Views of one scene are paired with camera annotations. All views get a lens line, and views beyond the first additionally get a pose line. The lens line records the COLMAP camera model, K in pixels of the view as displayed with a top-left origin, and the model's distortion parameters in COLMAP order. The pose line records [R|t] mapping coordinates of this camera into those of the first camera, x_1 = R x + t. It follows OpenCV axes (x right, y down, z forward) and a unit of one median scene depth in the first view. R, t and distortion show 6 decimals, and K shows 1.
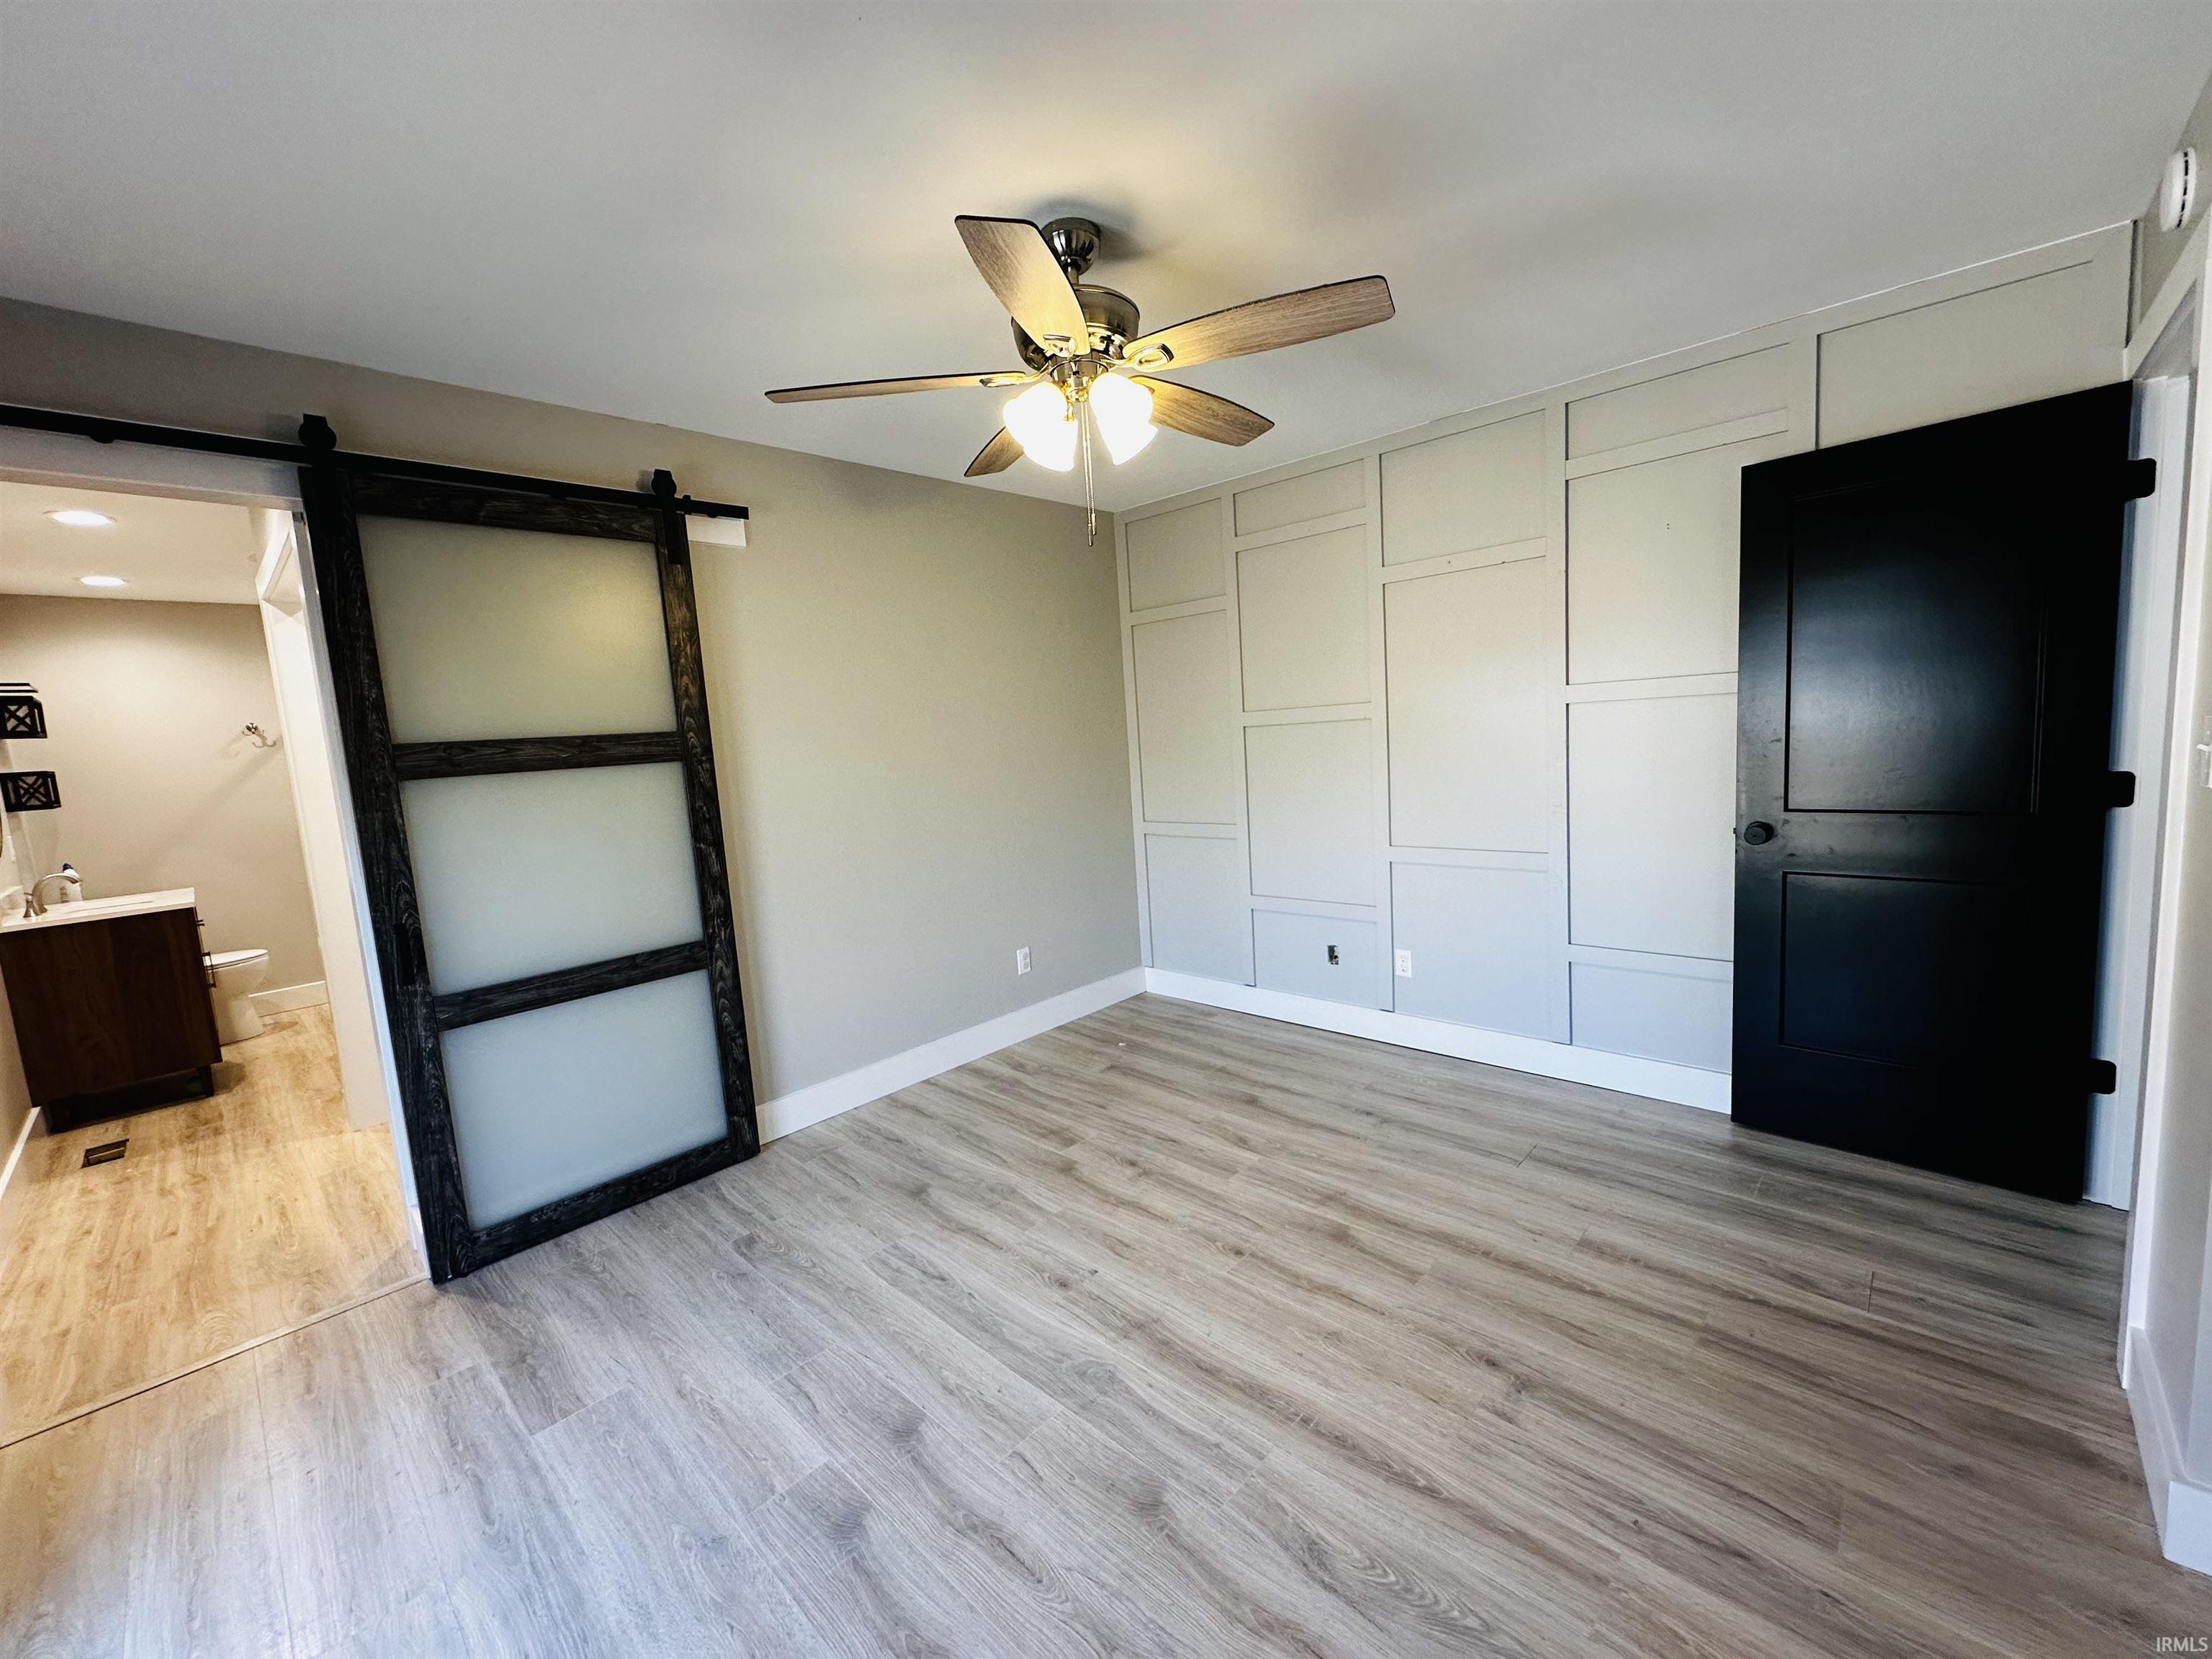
lens RADIAL K [[876.0, 0, 1109.2], [0, 876.0, 828.9], [0, 0, 1]] dist [-0.001532, 0.000560]
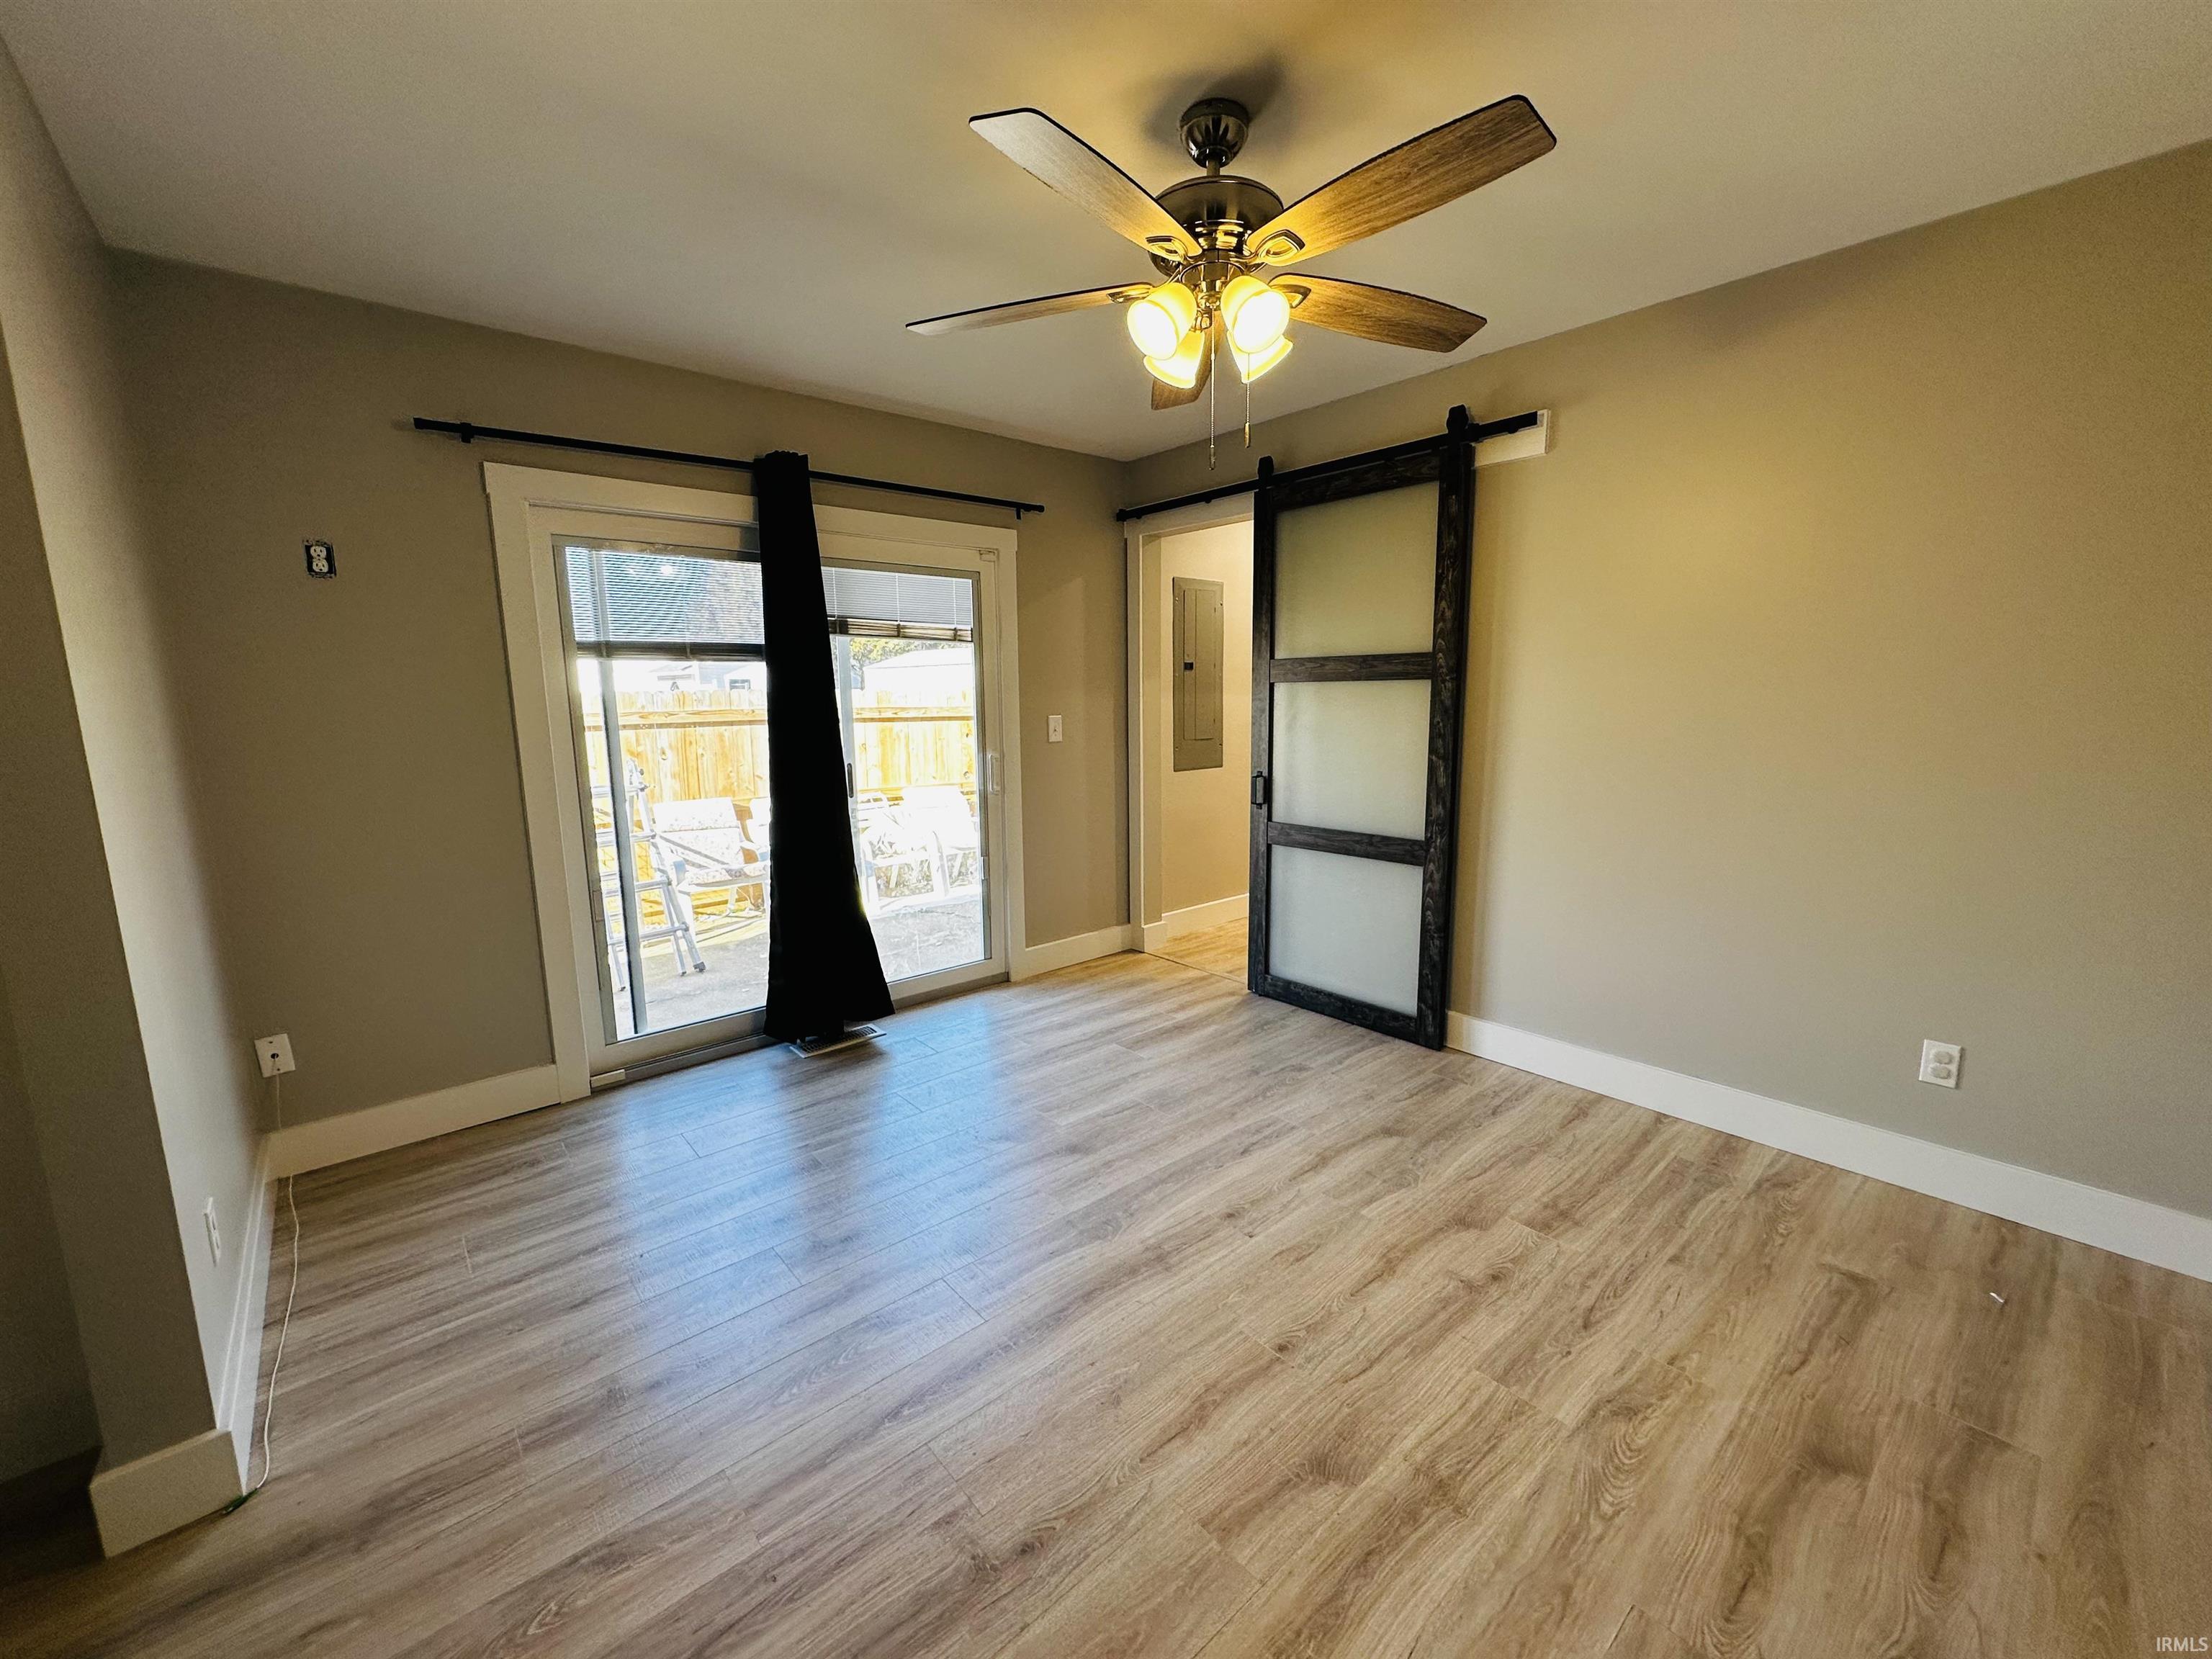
lens RADIAL K [[876.0, 0, 1109.2], [0, 876.0, 828.9], [0, 0, 1]] dist [-0.001532, 0.000560]
pose [[-0.094281, 0.219662, -0.971010, 0.730372], [-0.095785, 0.968828, 0.228469, -0.117286], [0.990927, 0.114548, -0.070301, 0.751855]]
